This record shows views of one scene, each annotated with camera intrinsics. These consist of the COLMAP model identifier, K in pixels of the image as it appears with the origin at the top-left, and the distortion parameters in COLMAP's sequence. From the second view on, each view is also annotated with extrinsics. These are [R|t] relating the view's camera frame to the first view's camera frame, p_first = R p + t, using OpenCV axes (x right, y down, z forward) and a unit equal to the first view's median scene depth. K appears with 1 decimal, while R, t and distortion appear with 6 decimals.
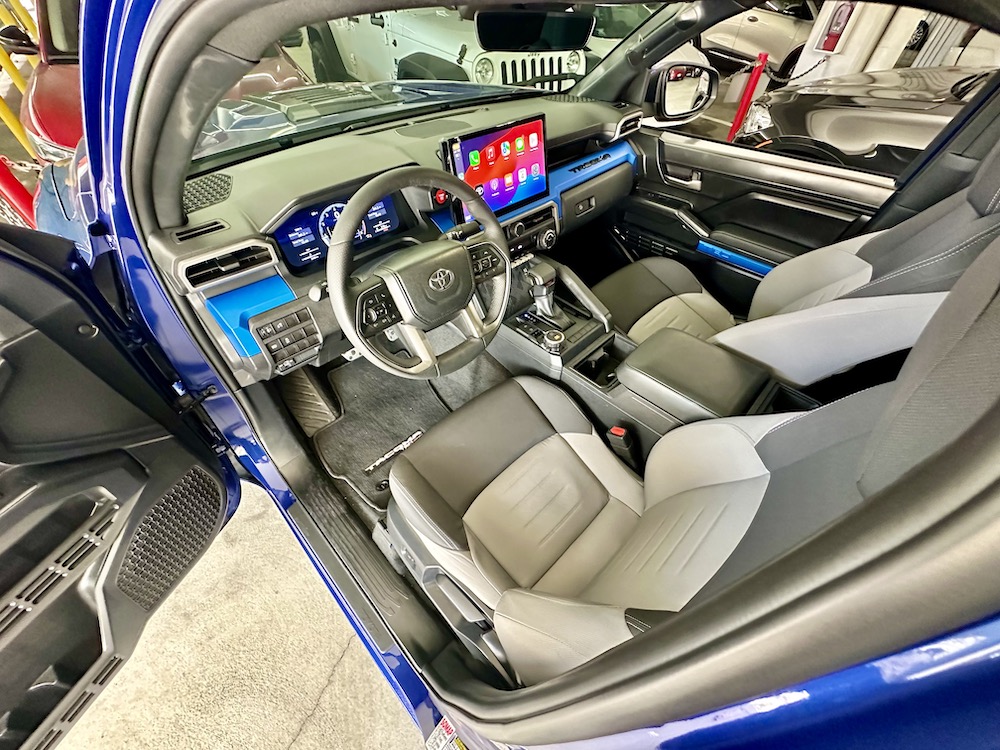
lens RADIAL K [[400.6, 0, 500.0], [0, 400.6, 375.0], [0, 0, 1]] dist [-0.033455, 0.000000]
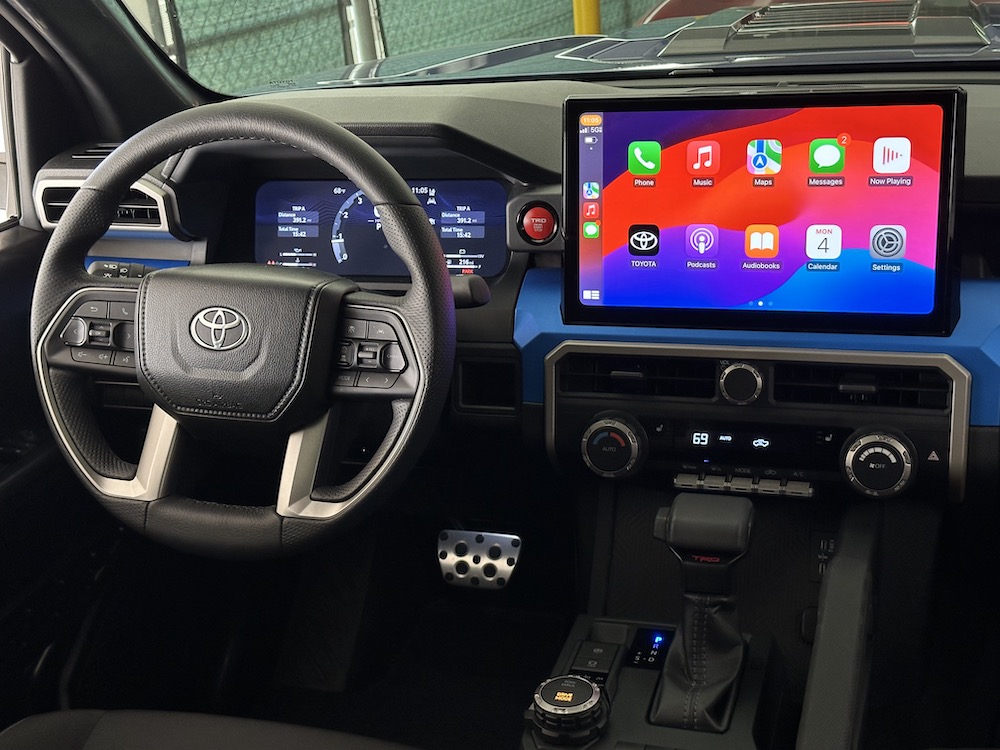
lens RADIAL K [[1372.4, 0, 500.0], [0, 1372.4, 375.0], [0, 0, 1]] dist [0.013853, 0.038880]
pose [[0.471988, 0.281682, -0.835393, 0.956994], [-0.574747, 0.816845, -0.049298, -0.219686], [0.668501, 0.503408, 0.547437, 0.277838]]
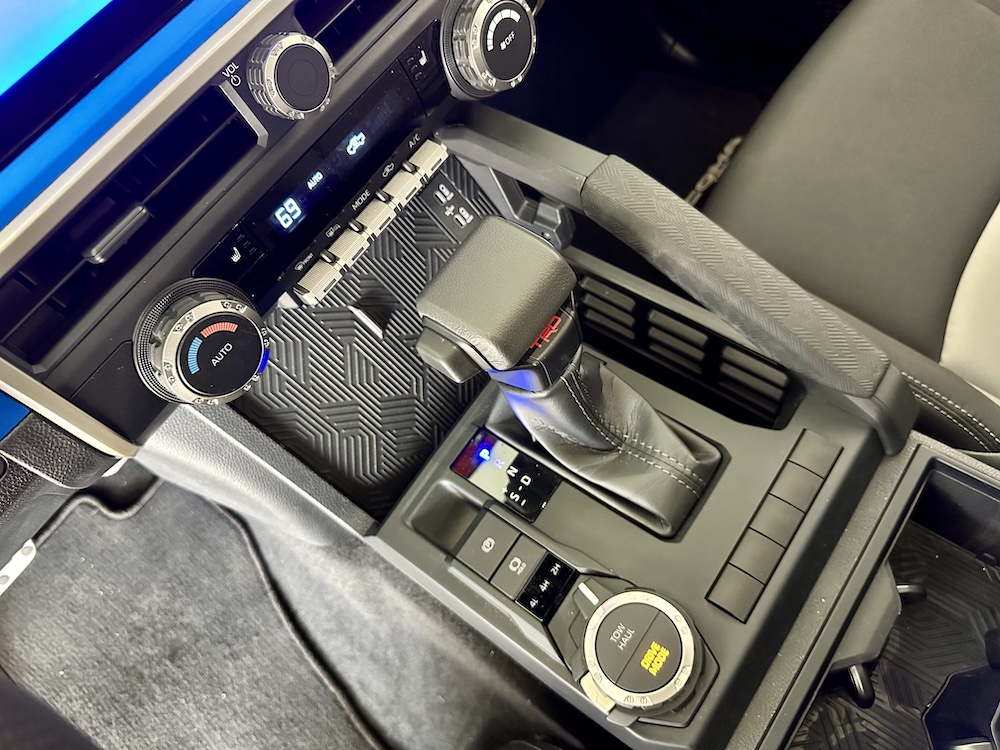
lens RADIAL K [[723.8, 0, 500.0], [0, 723.8, 375.0], [0, 0, 1]] dist [-0.007779, -0.001978]
pose [[0.966292, -0.235923, -0.103050, 0.142419], [0.254464, 0.936004, 0.243197, -0.323343], [0.039079, -0.261222, 0.964487, 0.733648]]
